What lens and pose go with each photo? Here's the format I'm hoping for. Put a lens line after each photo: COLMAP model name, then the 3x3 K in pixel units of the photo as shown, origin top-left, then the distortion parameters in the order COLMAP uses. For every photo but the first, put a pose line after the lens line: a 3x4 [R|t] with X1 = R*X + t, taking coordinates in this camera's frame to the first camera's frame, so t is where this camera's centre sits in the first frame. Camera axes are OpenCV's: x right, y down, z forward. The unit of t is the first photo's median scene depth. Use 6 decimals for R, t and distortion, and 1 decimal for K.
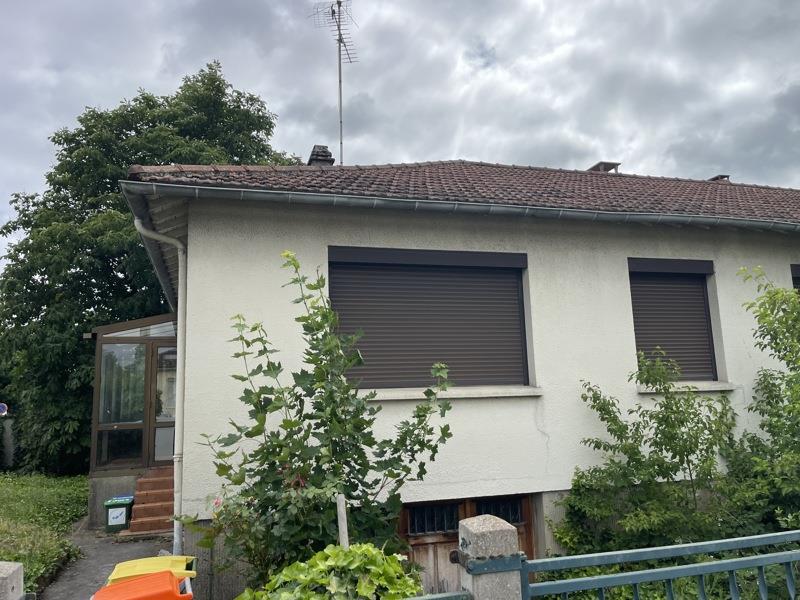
lens RADIAL K [[618.7, 0, 398.2], [0, 618.7, 303.9], [0, 0, 1]] dist [0.009769, 0.003029]
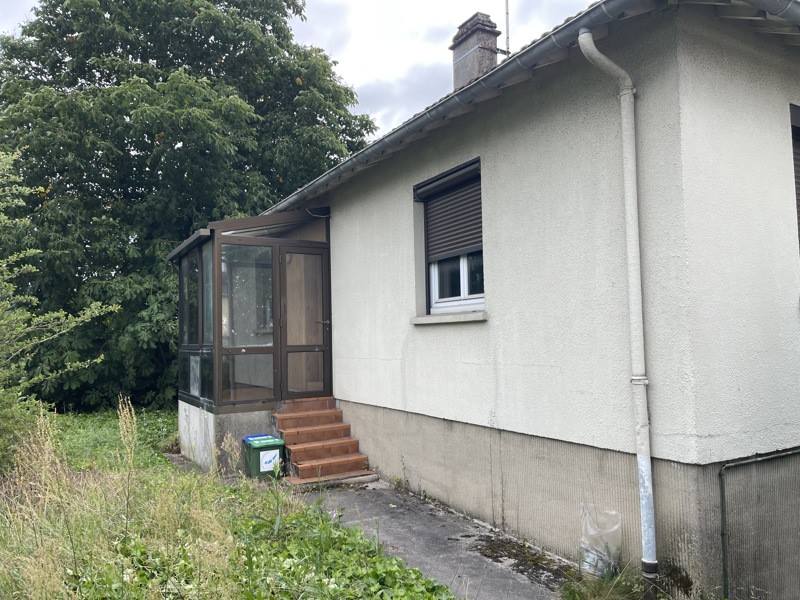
lens RADIAL K [[633.2, 0, 400.0], [0, 633.2, 300.0], [0, 0, 1]] dist [0.007323, 0.002564]
pose [[0.976016, 0.021148, 0.216671, -0.437059], [-0.040248, 0.995642, 0.084120, 0.060319], [-0.213948, -0.090823, 0.972614, 0.186509]]
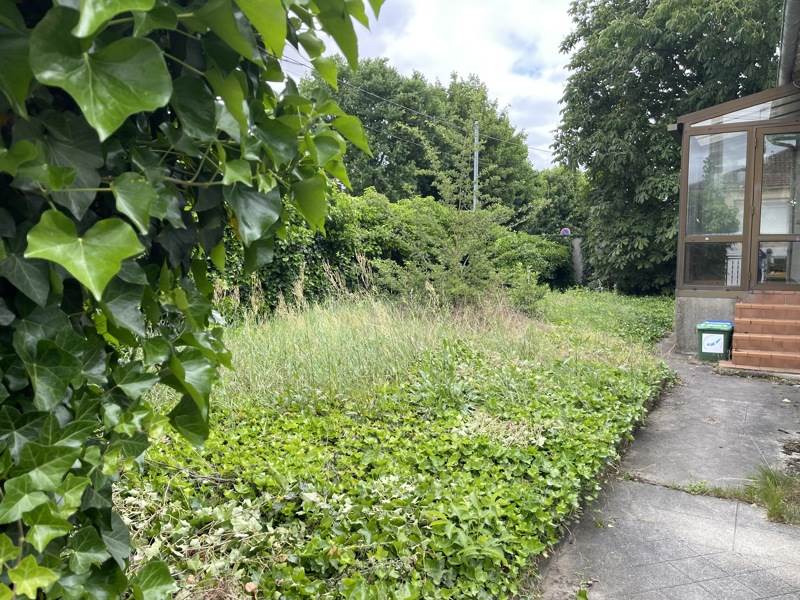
lens RADIAL K [[618.7, 0, 398.2], [0, 618.7, 303.9], [0, 0, 1]] dist [0.009769, 0.003029]
pose [[0.686749, 0.096316, -0.720485, -0.138143], [0.098200, 0.969803, 0.223247, 0.059423], [0.720231, -0.224066, 0.656553, 0.151135]]
